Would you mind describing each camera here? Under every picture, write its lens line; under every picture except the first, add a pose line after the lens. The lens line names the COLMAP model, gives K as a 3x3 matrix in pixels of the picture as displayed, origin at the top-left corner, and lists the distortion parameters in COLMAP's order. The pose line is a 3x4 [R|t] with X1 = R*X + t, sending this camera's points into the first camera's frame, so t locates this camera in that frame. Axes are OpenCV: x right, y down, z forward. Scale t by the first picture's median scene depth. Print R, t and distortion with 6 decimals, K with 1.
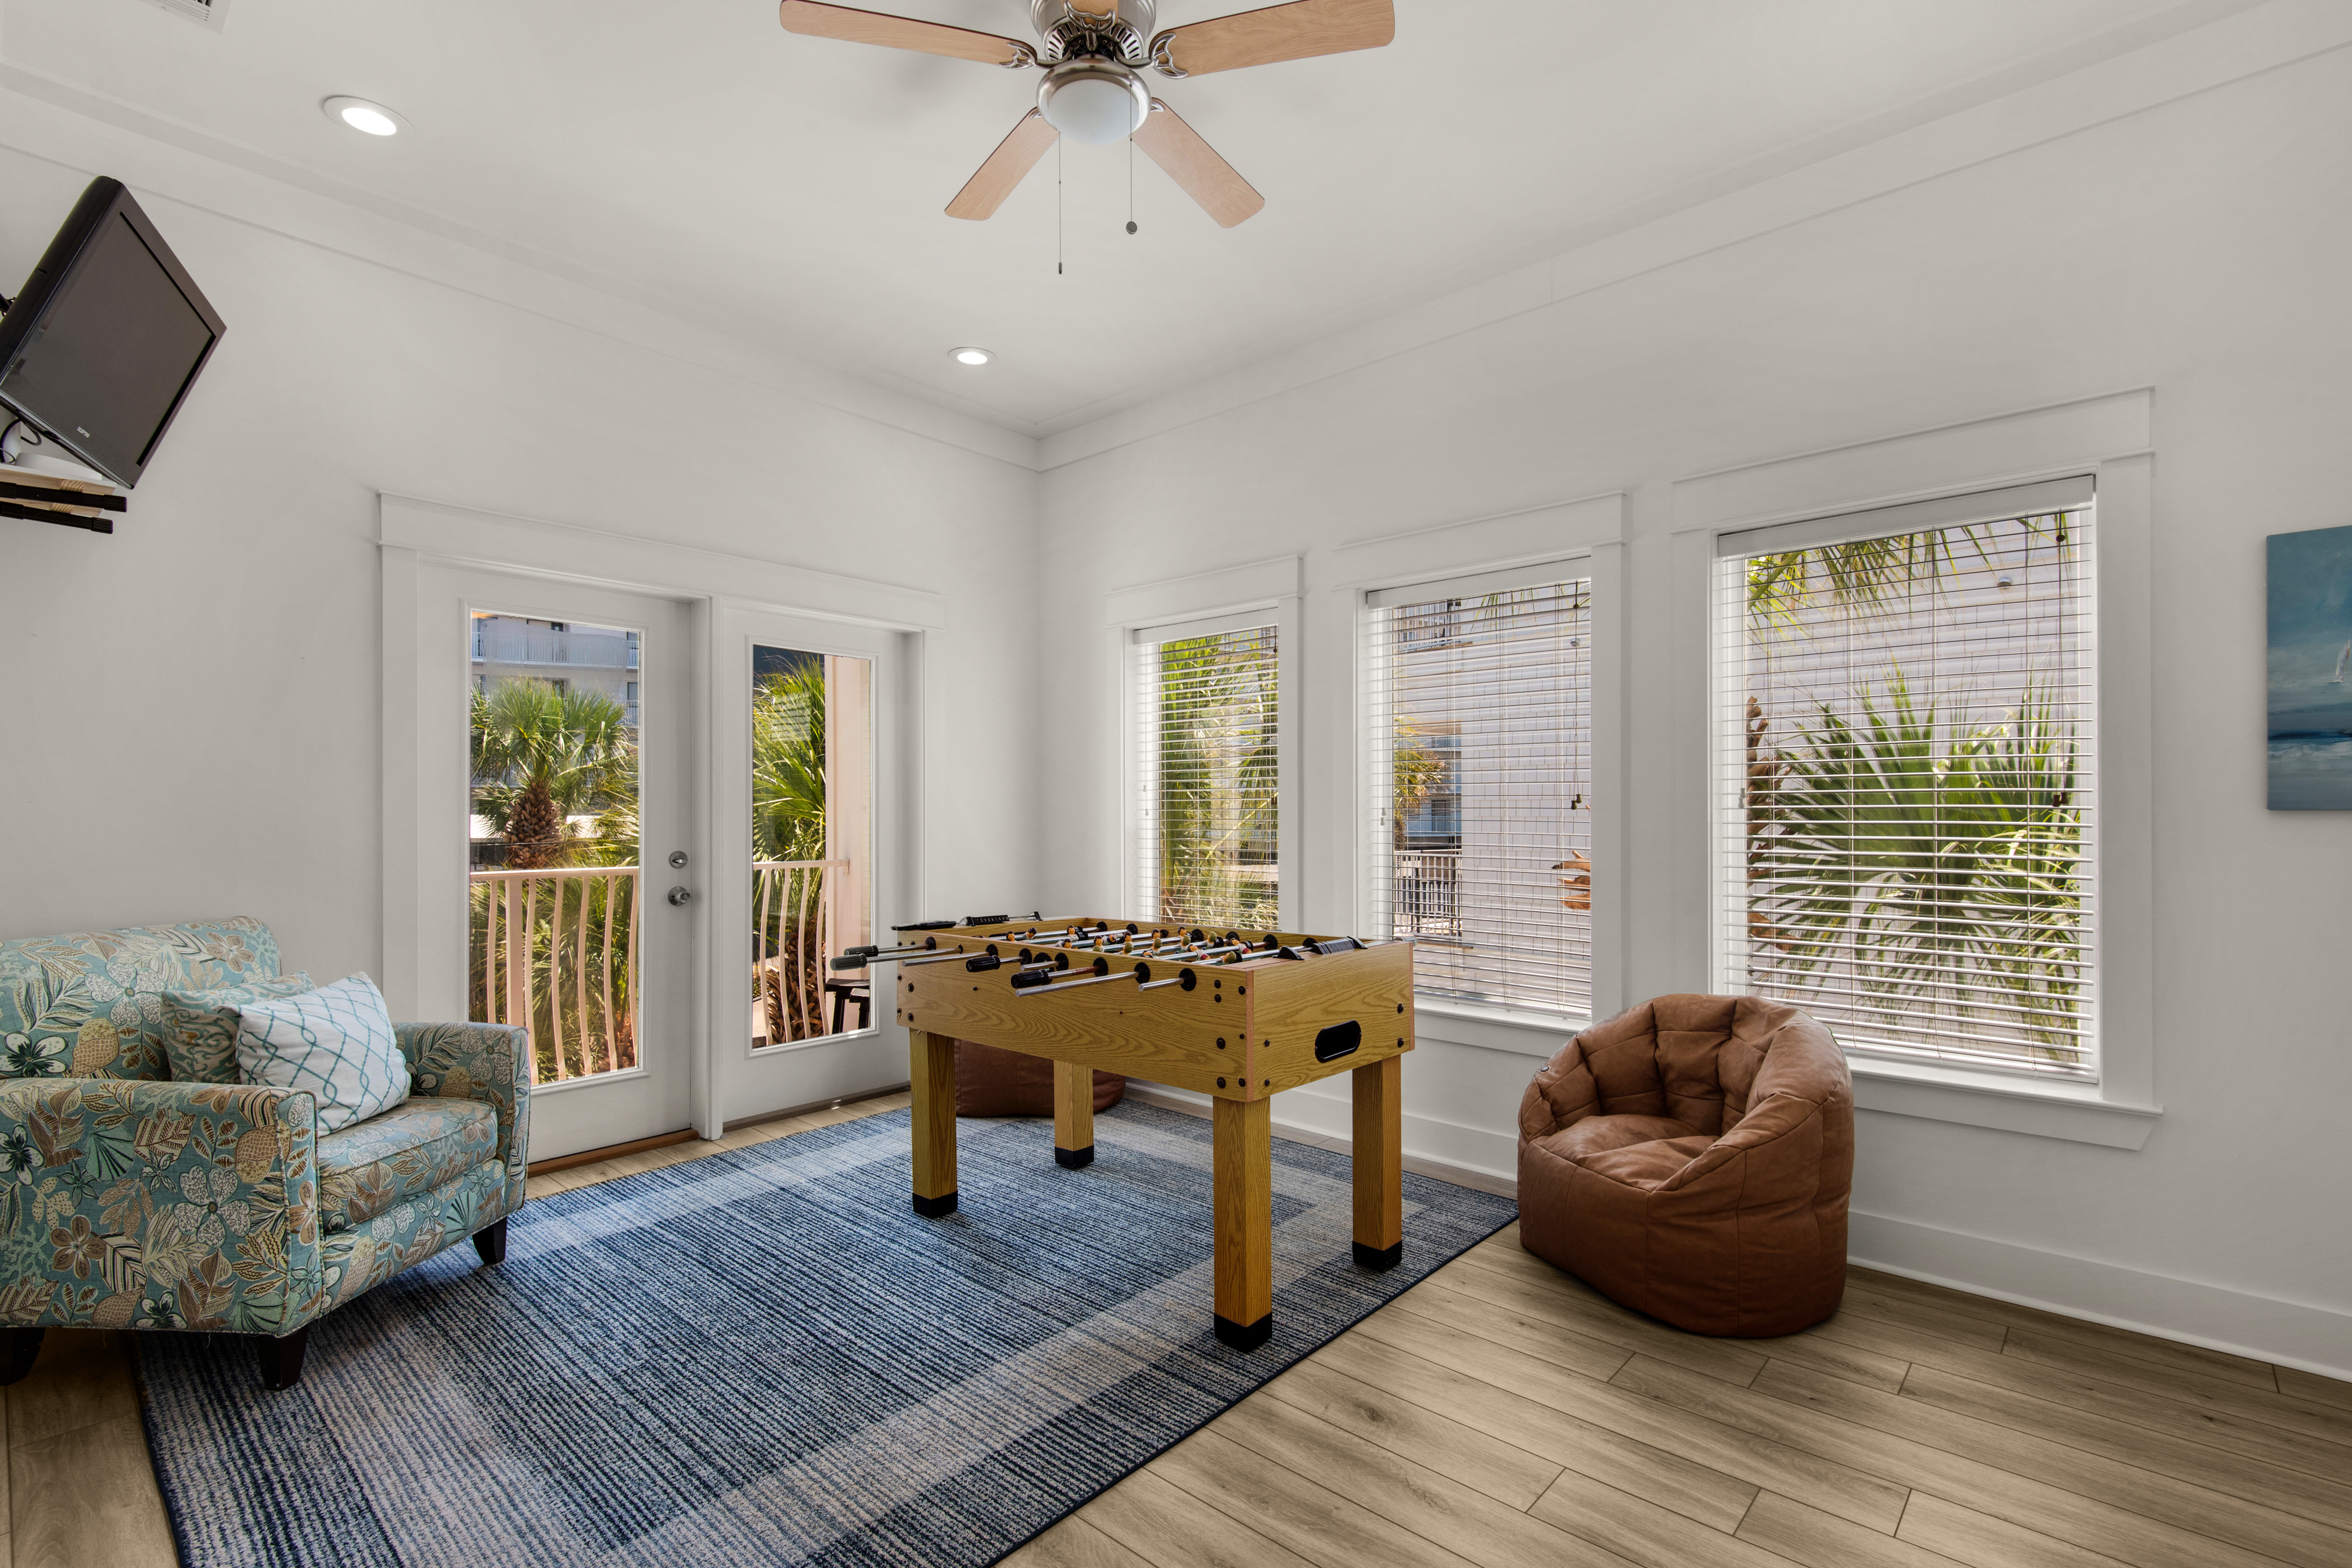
lens RADIAL K [[1071.5, 0, 1174.8], [0, 1071.5, 789.4], [0, 0, 1]] dist [0.013045, -0.007859]
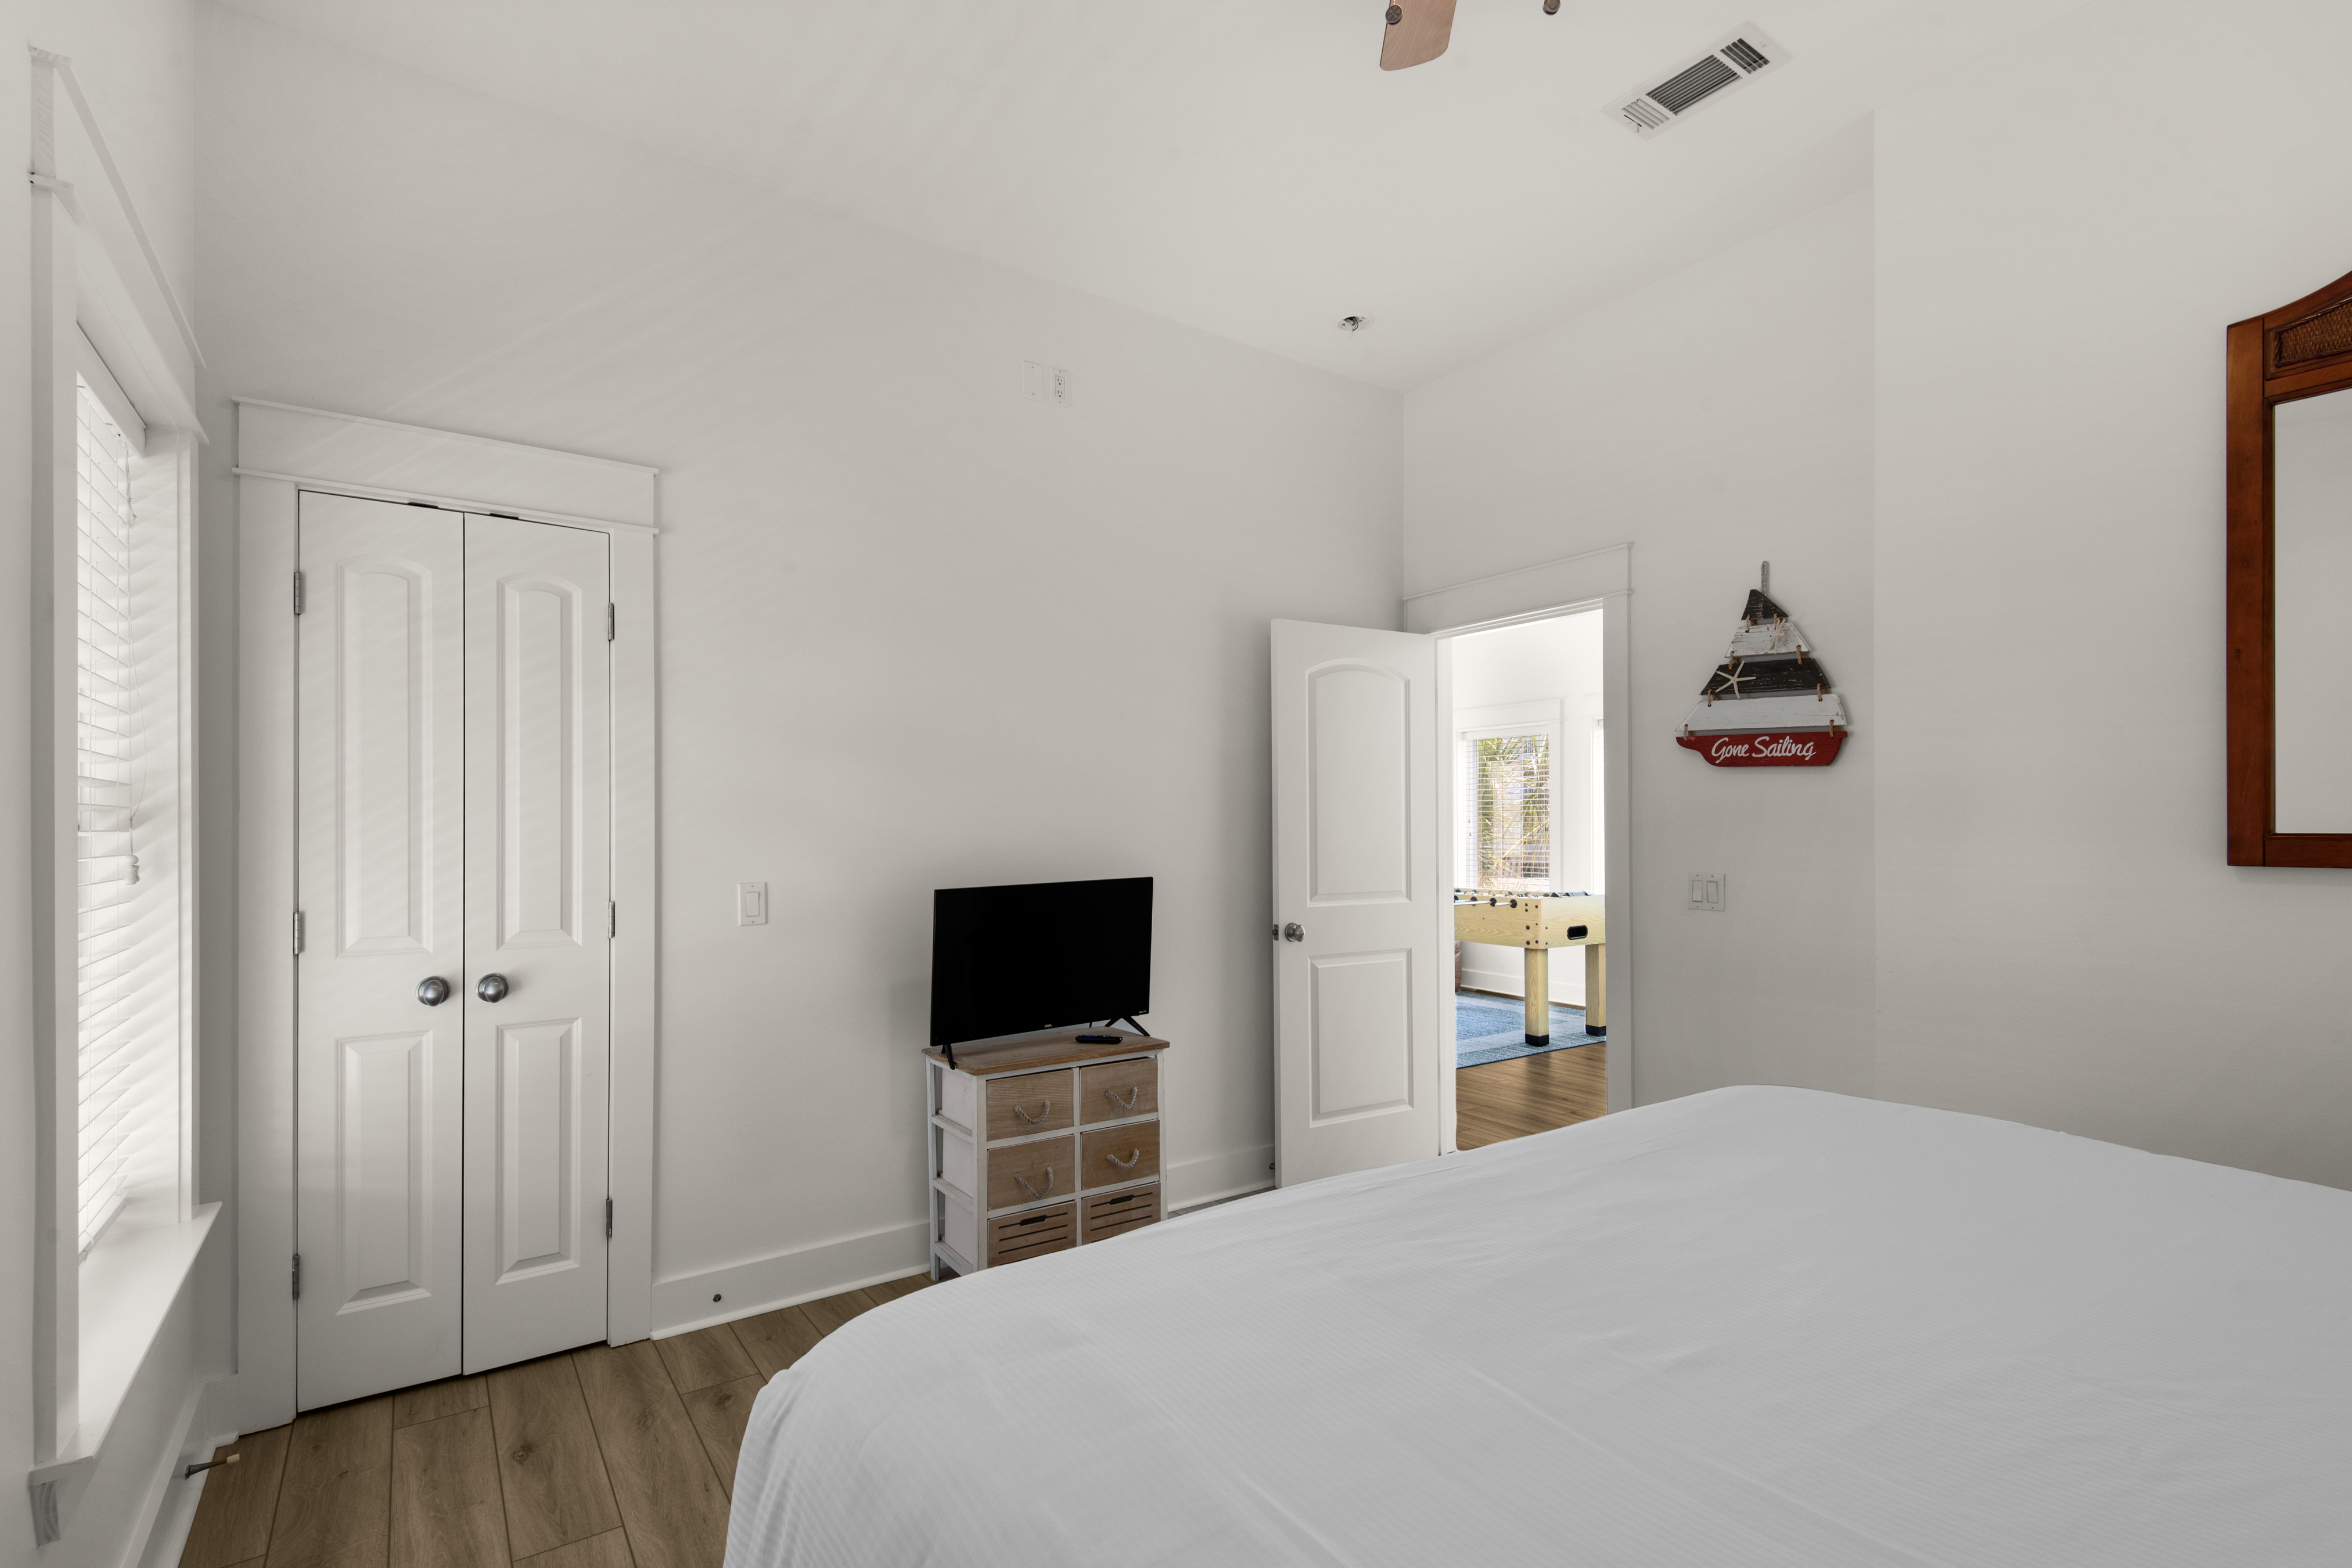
lens RADIAL K [[1071.5, 0, 1151.3], [0, 1071.5, 787.0], [0, 0, 1]] dist [0.013045, -0.007859]
pose [[0.967659, -0.004122, -0.252227, -0.160857], [-0.004270, 0.999456, -0.032714, -0.009259], [0.252224, 0.032733, 0.967115, -1.542840]]
